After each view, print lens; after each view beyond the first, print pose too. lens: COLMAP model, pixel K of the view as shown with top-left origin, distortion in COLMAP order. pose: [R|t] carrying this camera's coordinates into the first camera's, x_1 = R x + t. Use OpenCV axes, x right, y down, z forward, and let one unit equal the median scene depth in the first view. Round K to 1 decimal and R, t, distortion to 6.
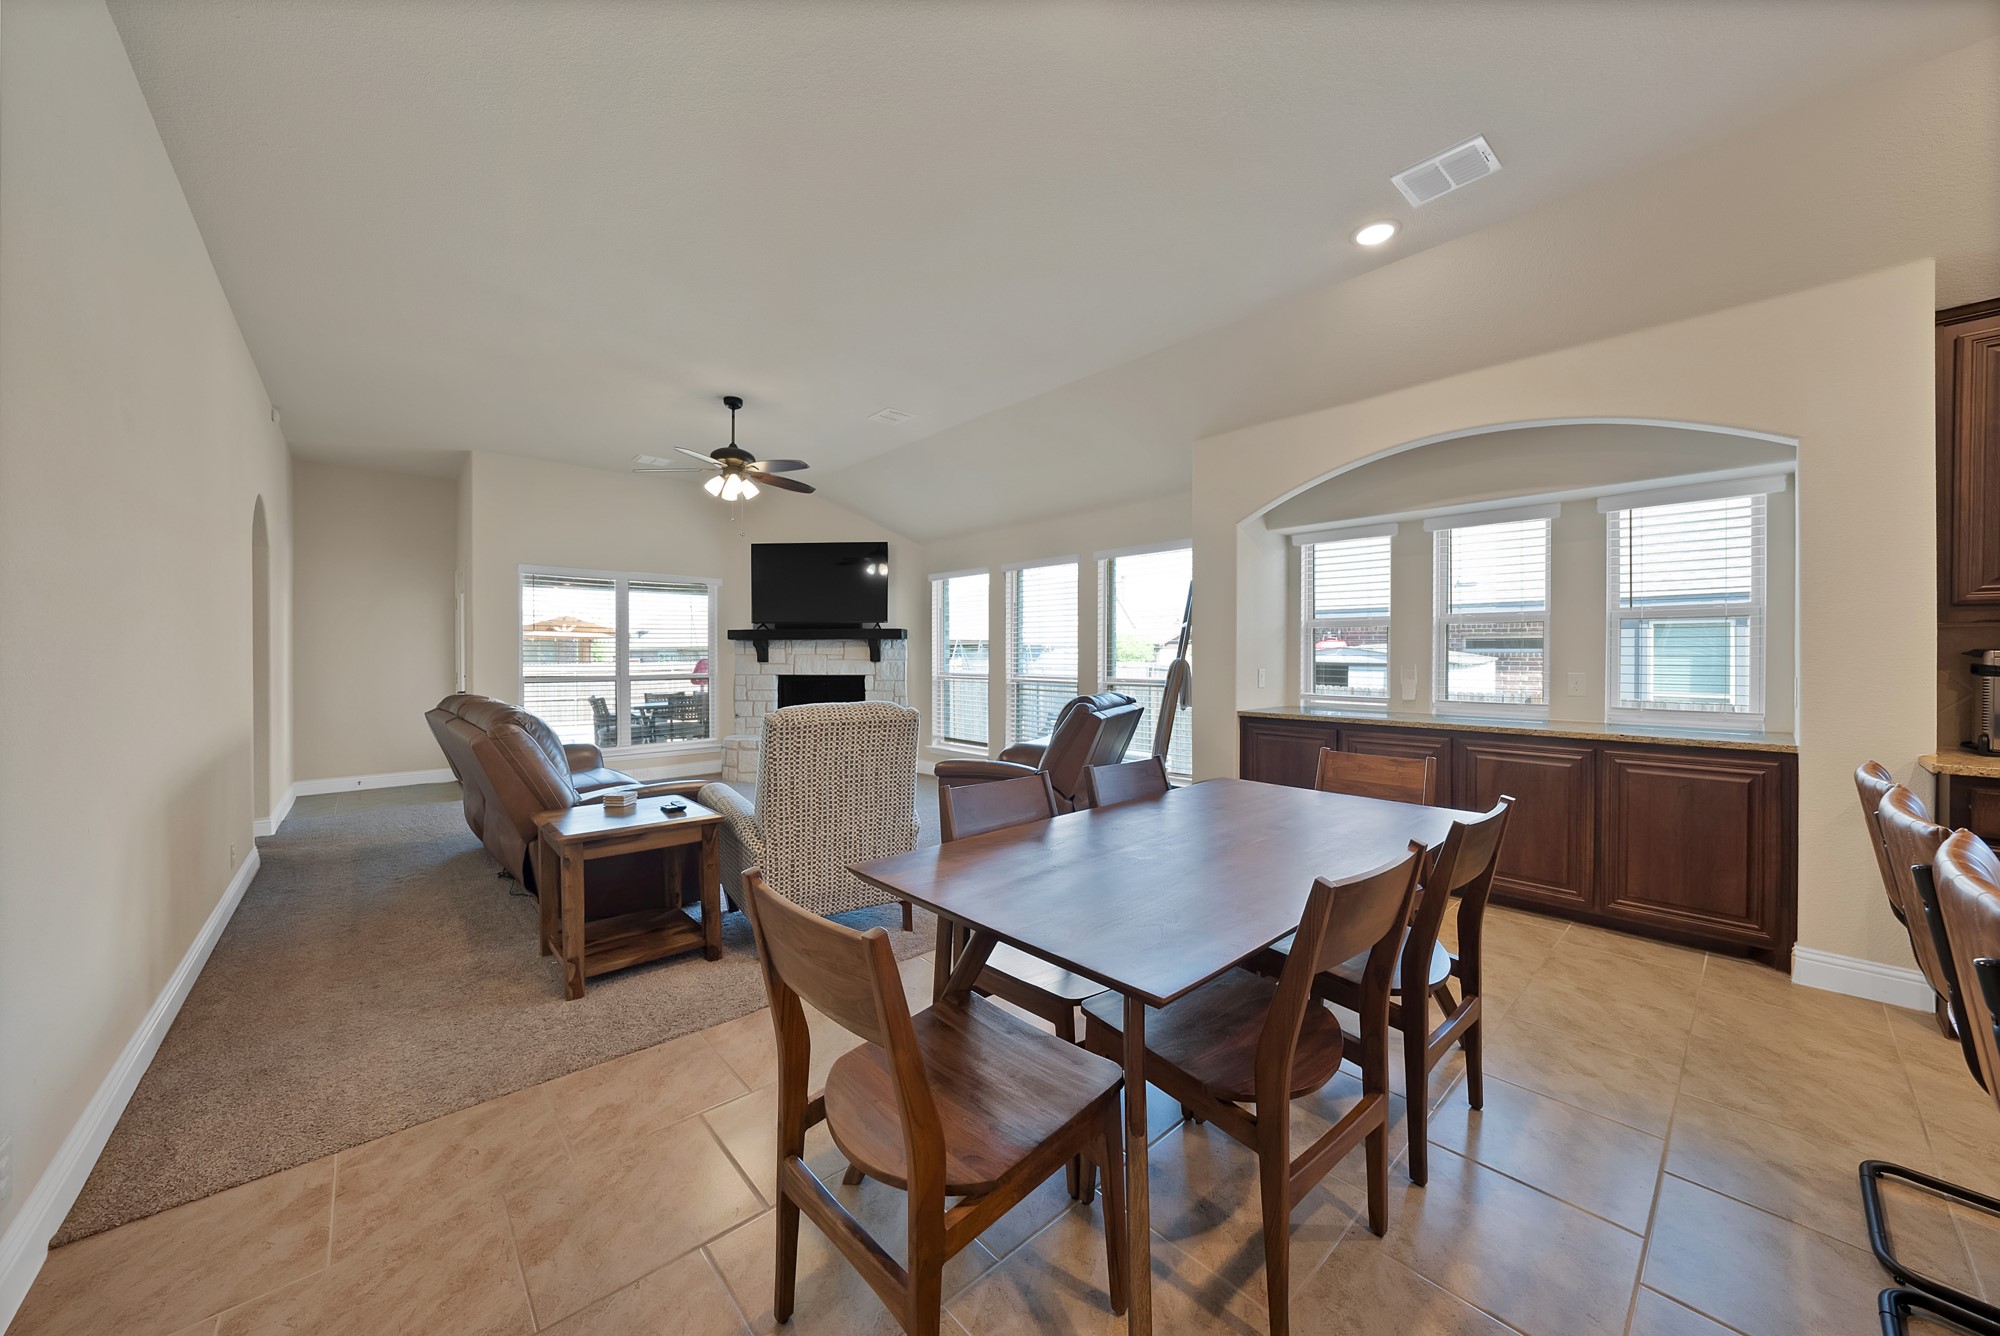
lens RADIAL K [[715.4, 0, 995.5], [0, 715.4, 659.8], [0, 0, 1]] dist [-0.029255, 0.006576]
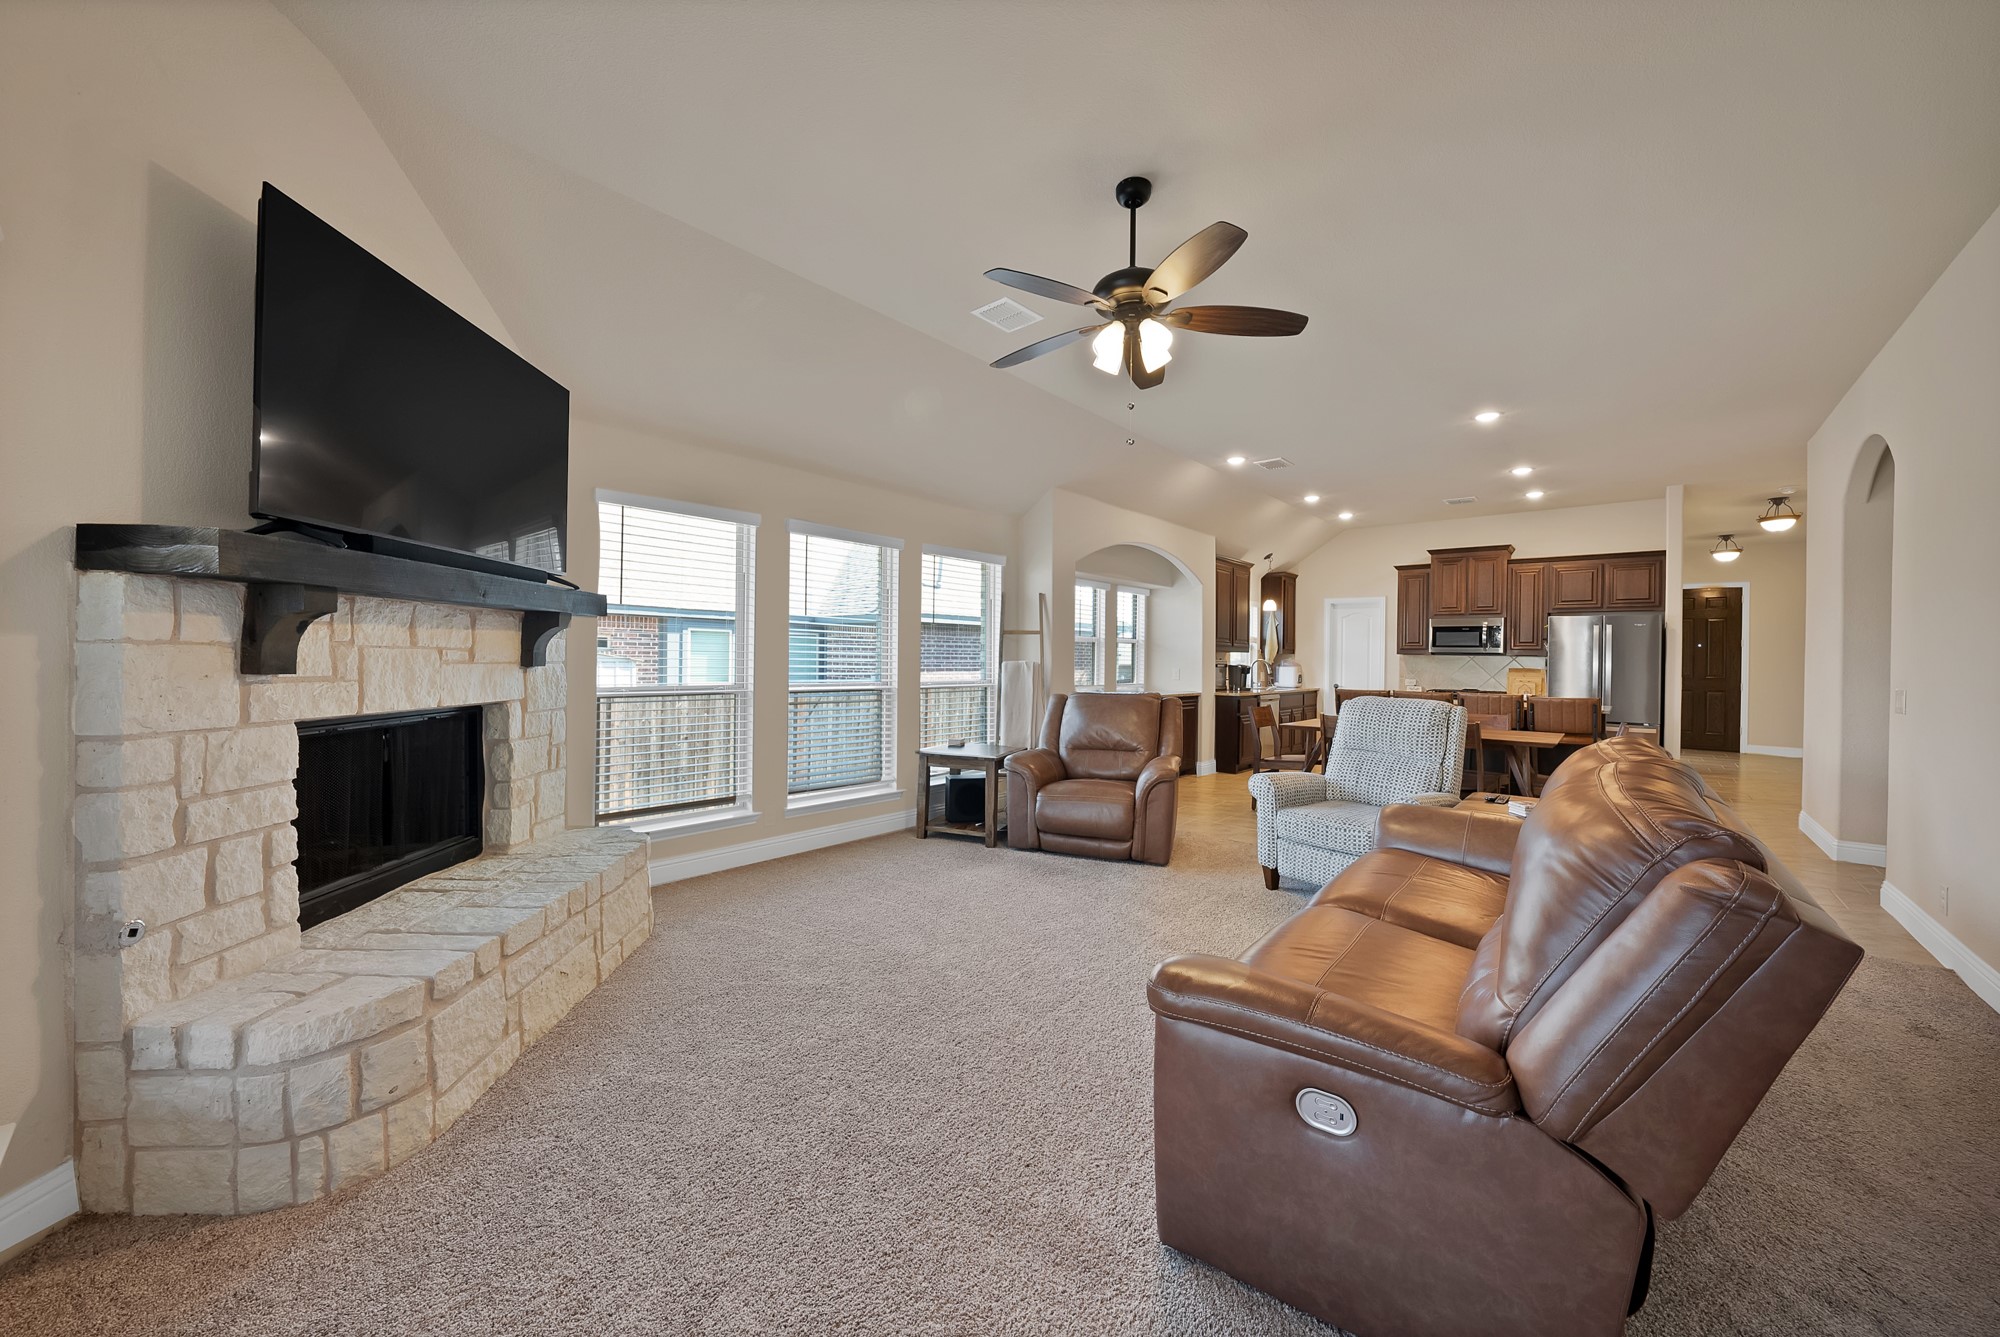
lens RADIAL K [[728.9, 0, 1009.1], [0, 728.9, 656.8], [0, 0, 1]] dist [-0.001034, 0.000380]
pose [[-0.127809, 0.002035, 0.991797, -0.858816], [-0.004878, 0.999985, -0.002680, -0.005254], [-0.991787, -0.005180, -0.127797, 1.086845]]
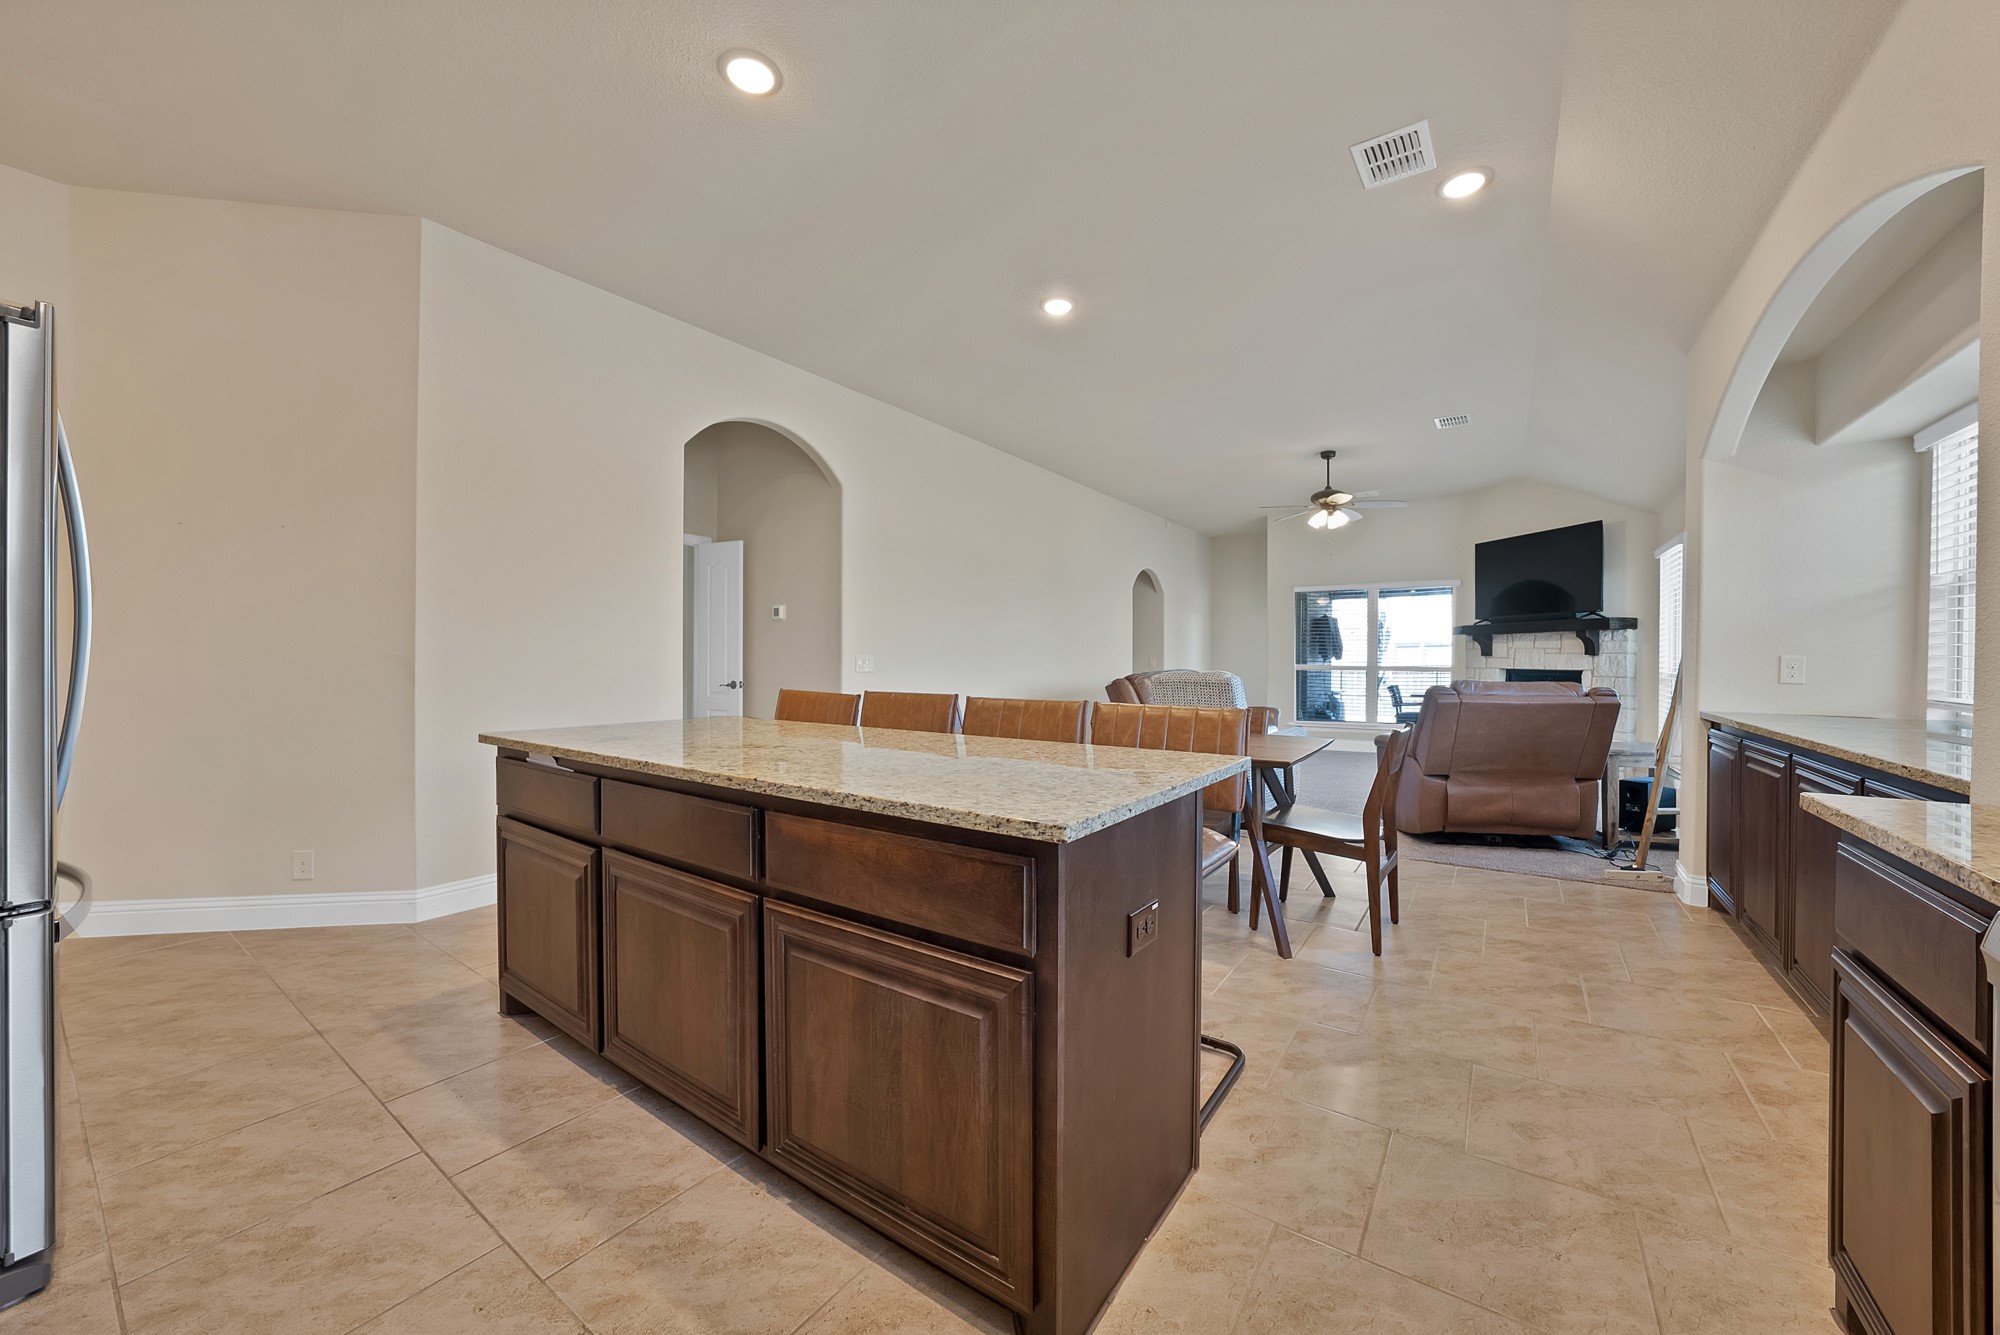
lens RADIAL K [[715.4, 0, 995.5], [0, 715.4, 659.3], [0, 0, 1]] dist [-0.029255, 0.006576]
pose [[0.222663, 0.005890, -0.974878, 0.730880], [-0.014426, 0.999892, 0.002746, 0.022032], [0.974789, 0.013452, 0.222724, 0.101609]]
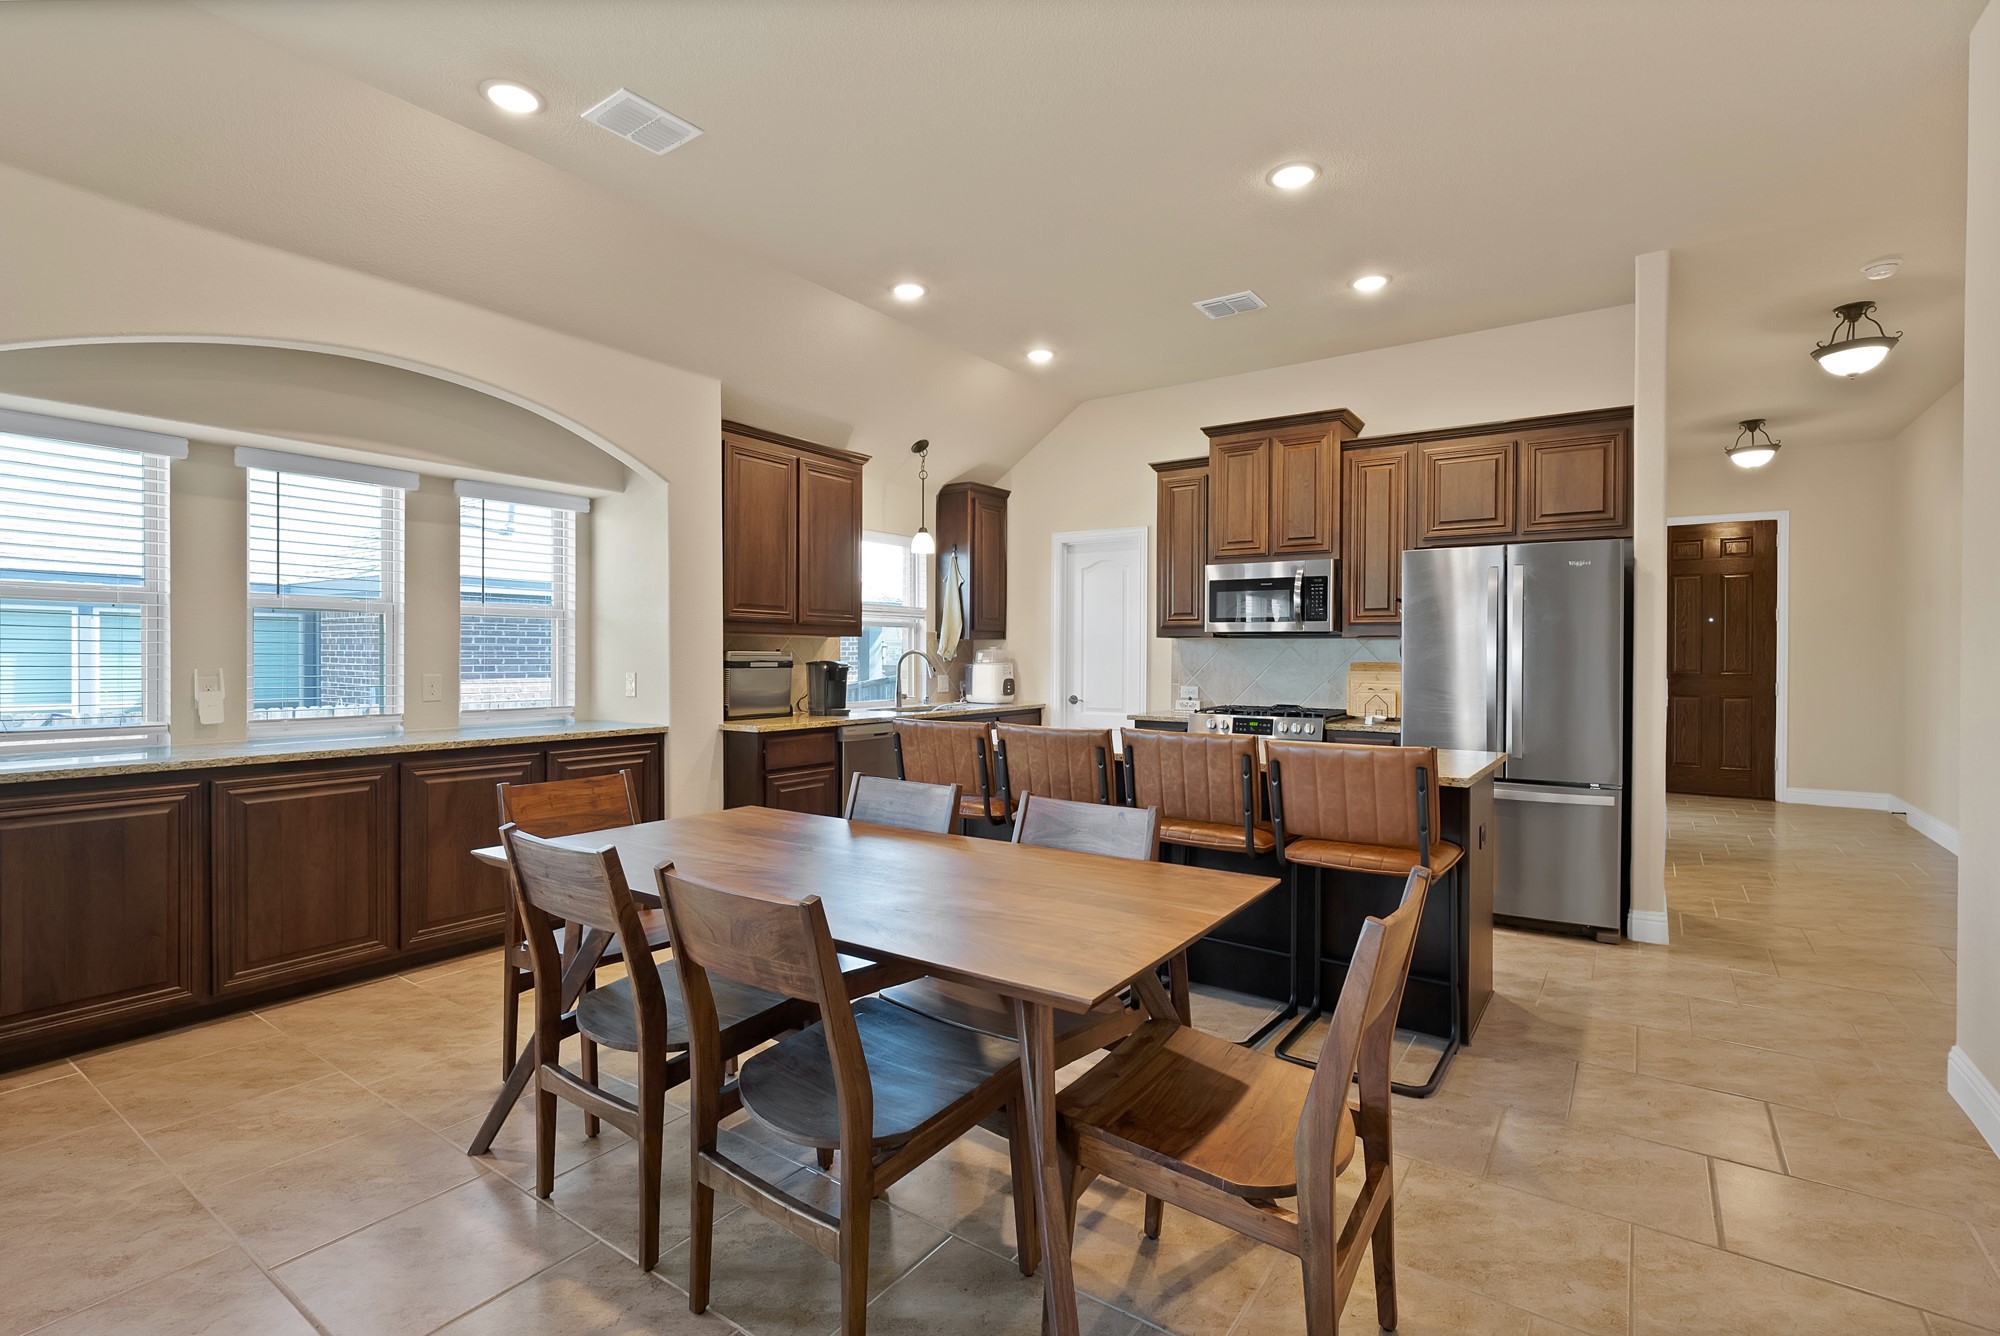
lens RADIAL K [[922.0, 0, 1004.0], [0, 922.0, 654.9], [0, 0, 1]] dist [0.024848, -0.011431]
pose [[-0.230848, 0.000159, 0.972990, -0.306065], [0.007518, 0.999970, 0.001620, -0.001773], [-0.972961, 0.007689, -0.230843, 0.394837]]
